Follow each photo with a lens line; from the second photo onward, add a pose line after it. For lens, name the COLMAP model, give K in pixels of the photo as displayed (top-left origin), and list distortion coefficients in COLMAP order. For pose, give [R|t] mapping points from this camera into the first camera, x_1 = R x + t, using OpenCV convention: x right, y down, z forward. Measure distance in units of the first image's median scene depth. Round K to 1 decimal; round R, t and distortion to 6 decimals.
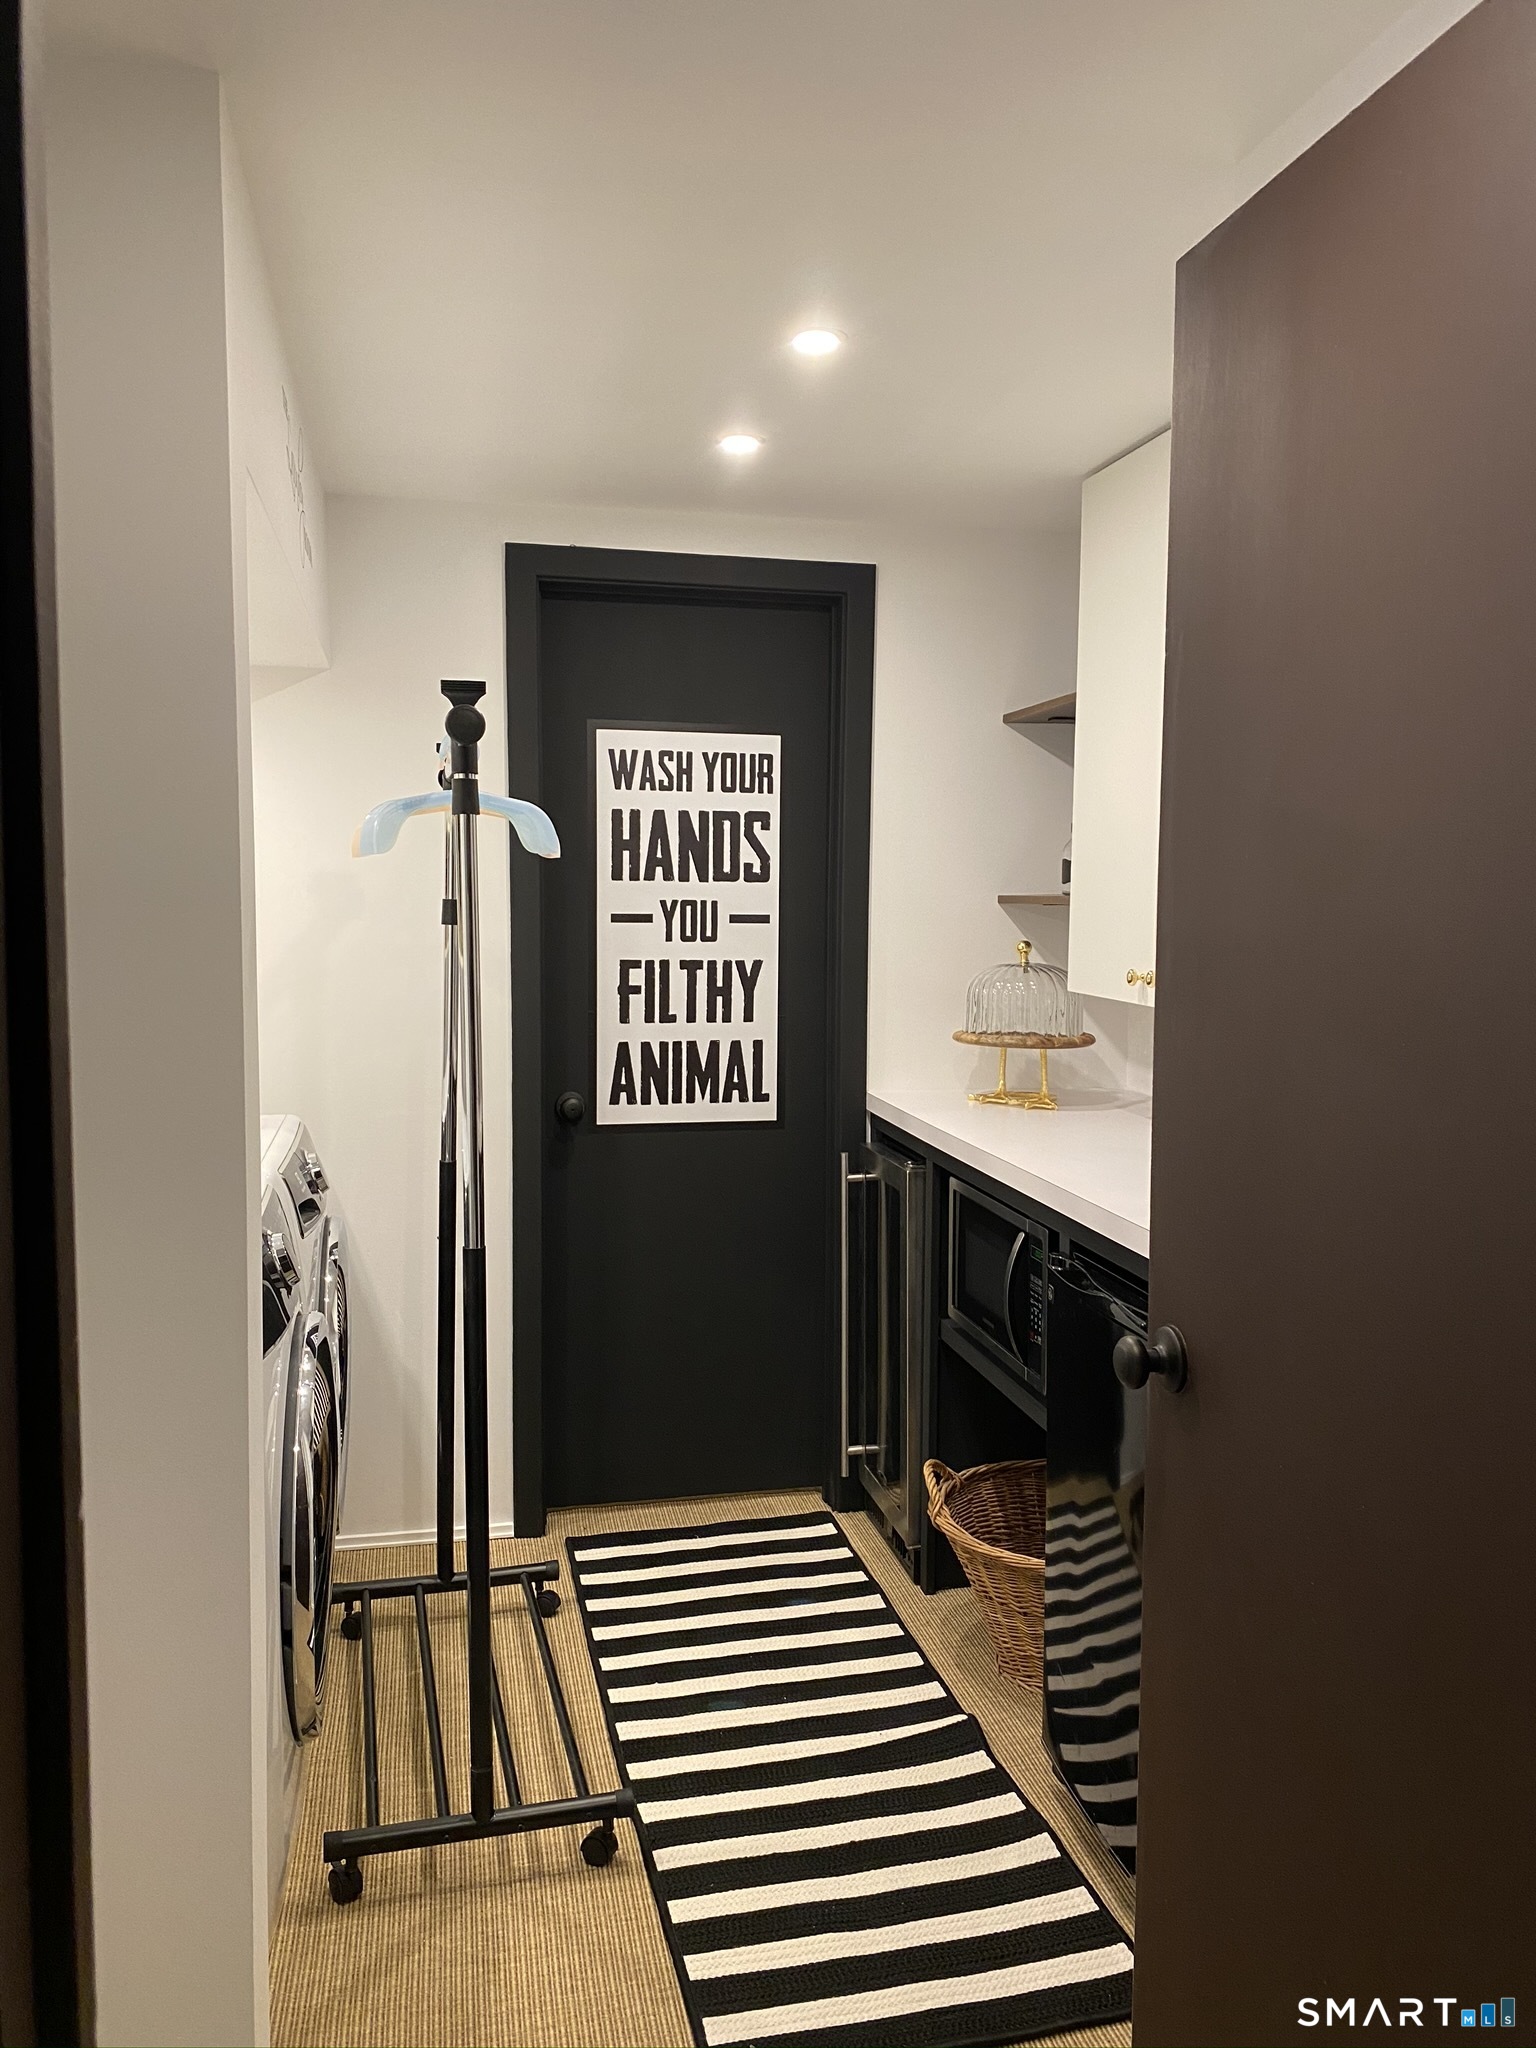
lens RADIAL K [[1548.4, 0, 768.0], [0, 1548.4, 1024.0], [0, 0, 1]] dist [0.033484, -0.108940]
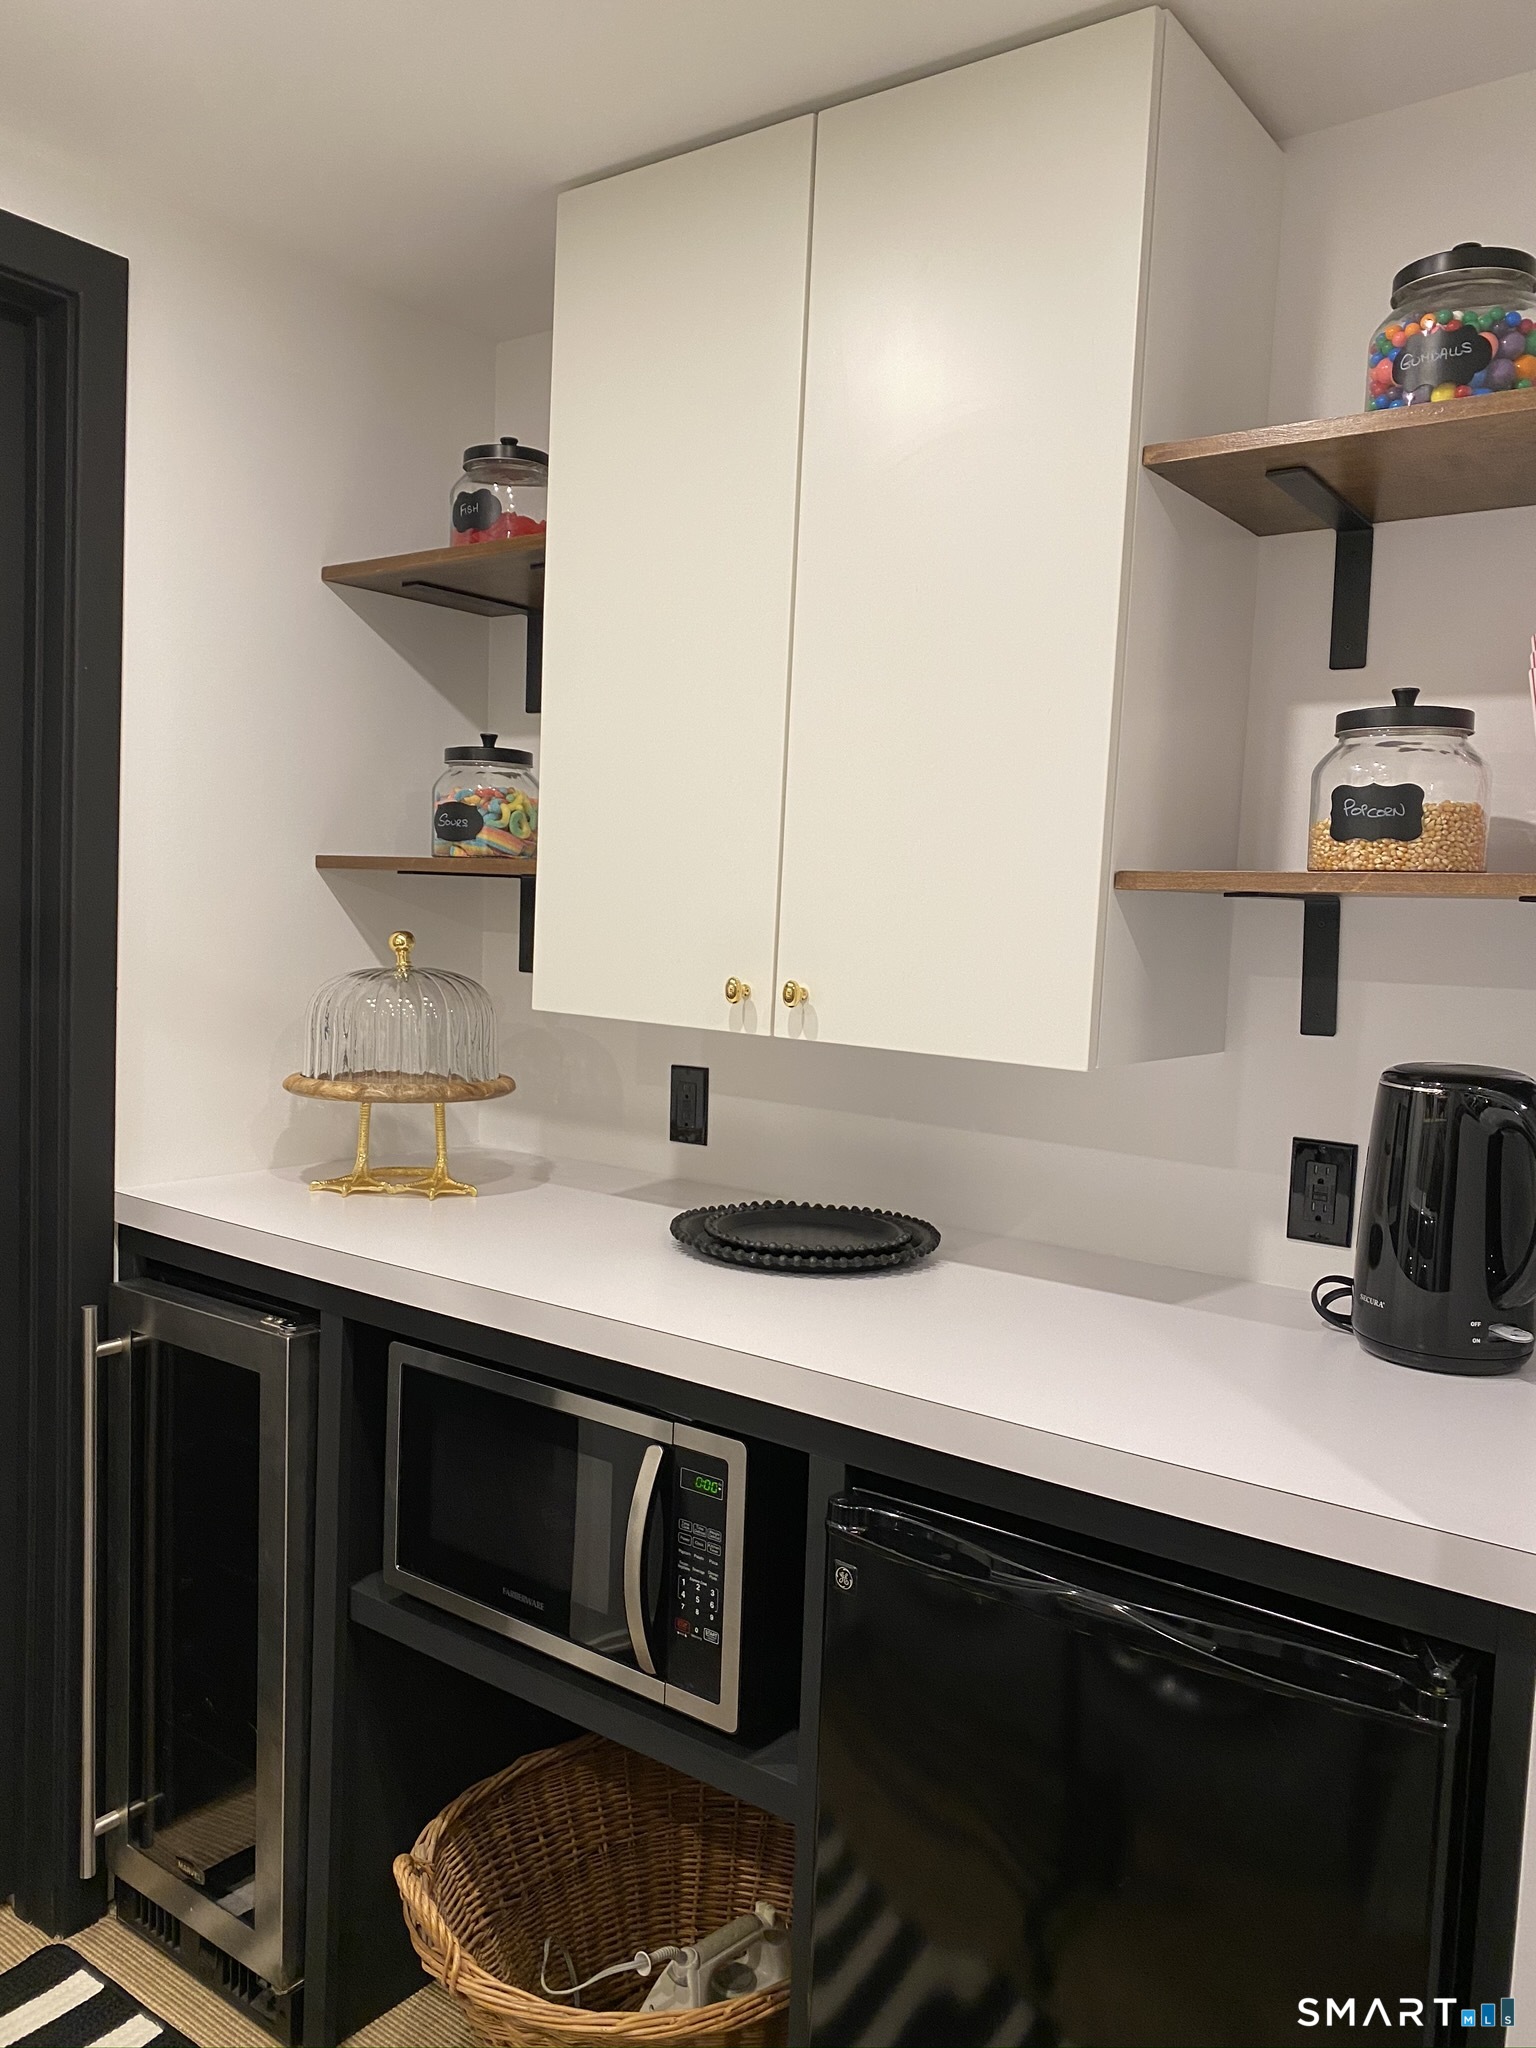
lens RADIAL K [[1536.1, 0, 768.0], [0, 1536.1, 1024.0], [0, 0, 1]] dist [-0.007953, -0.003544]
pose [[0.745138, -0.018958, 0.666640, -0.136178], [0.017297, 0.999809, 0.009098, -0.018292], [-0.666686, 0.004751, 0.745324, 0.437986]]
